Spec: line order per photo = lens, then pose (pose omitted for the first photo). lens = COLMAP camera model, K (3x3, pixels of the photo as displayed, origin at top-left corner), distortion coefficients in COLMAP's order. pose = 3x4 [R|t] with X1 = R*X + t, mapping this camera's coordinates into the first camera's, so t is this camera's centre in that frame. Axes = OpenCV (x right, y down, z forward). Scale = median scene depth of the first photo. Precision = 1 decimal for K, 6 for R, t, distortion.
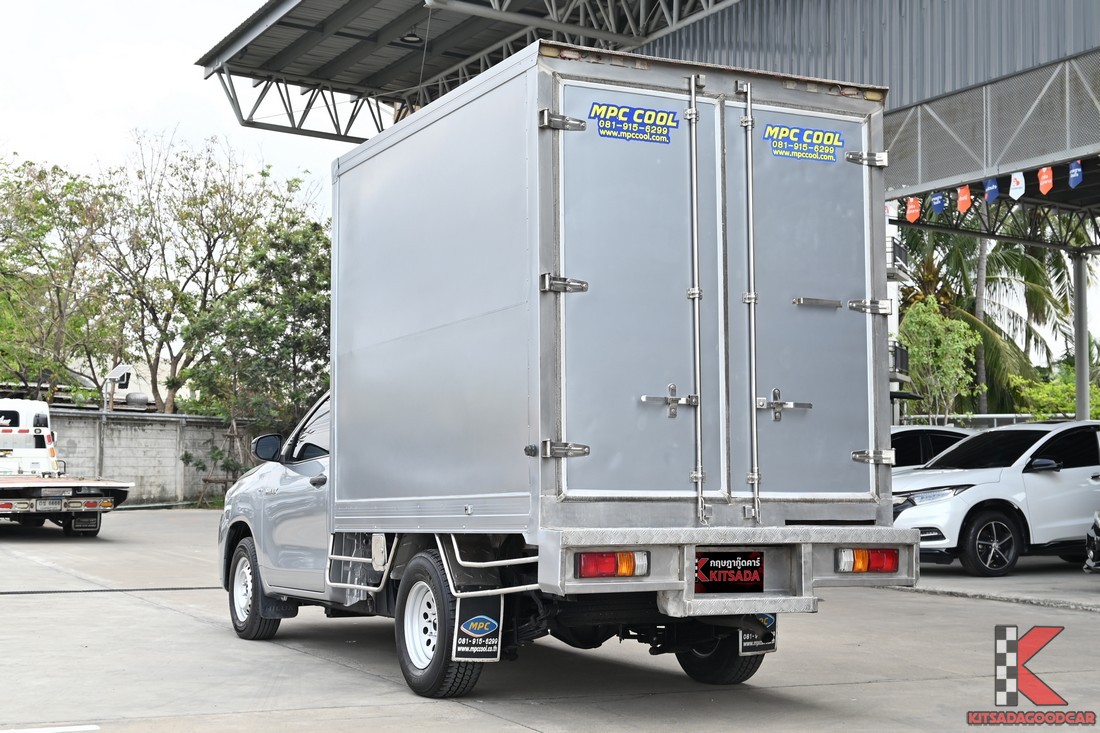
lens RADIAL K [[1743.5, 0, 549.4], [0, 1743.5, 371.2], [0, 0, 1]] dist [0.000774, 0.000000]
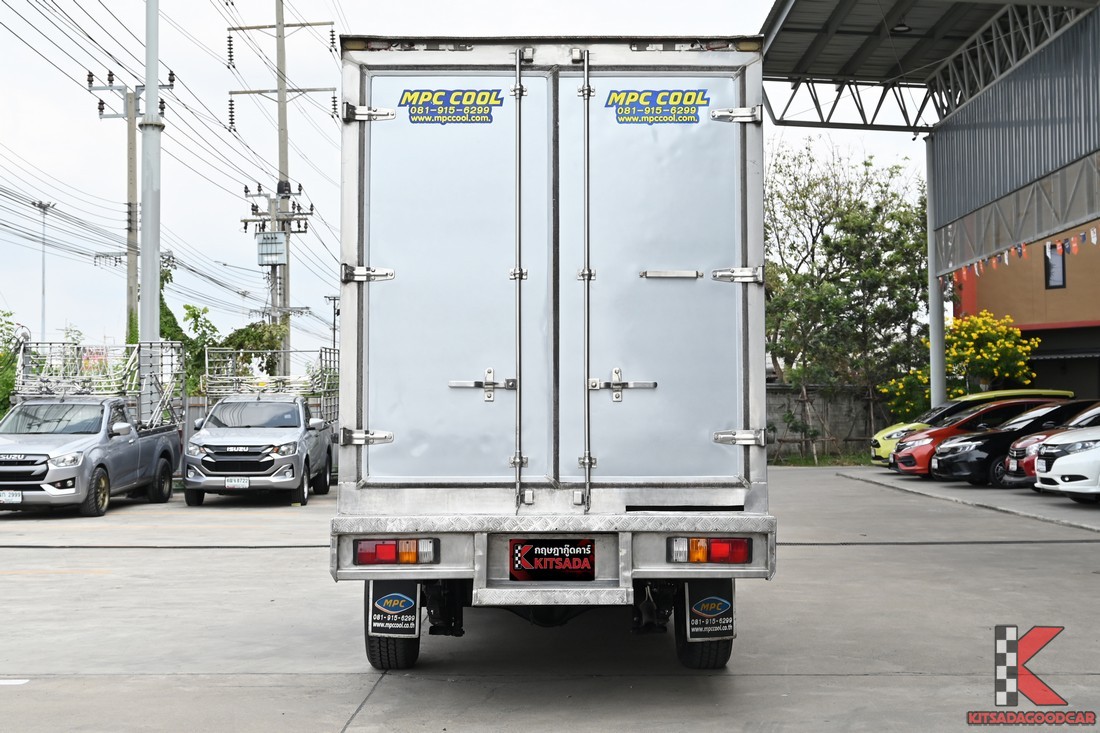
lens RADIAL K [[1508.9, 0, 551.7], [0, 1508.9, 360.7], [0, 0, 1]] dist [0.006737, 0.000000]
pose [[0.897424, -0.032969, -0.439936, 0.468390], [0.039141, 0.999221, 0.004962, 0.000726], [0.439430, -0.021673, 0.898016, 0.247335]]
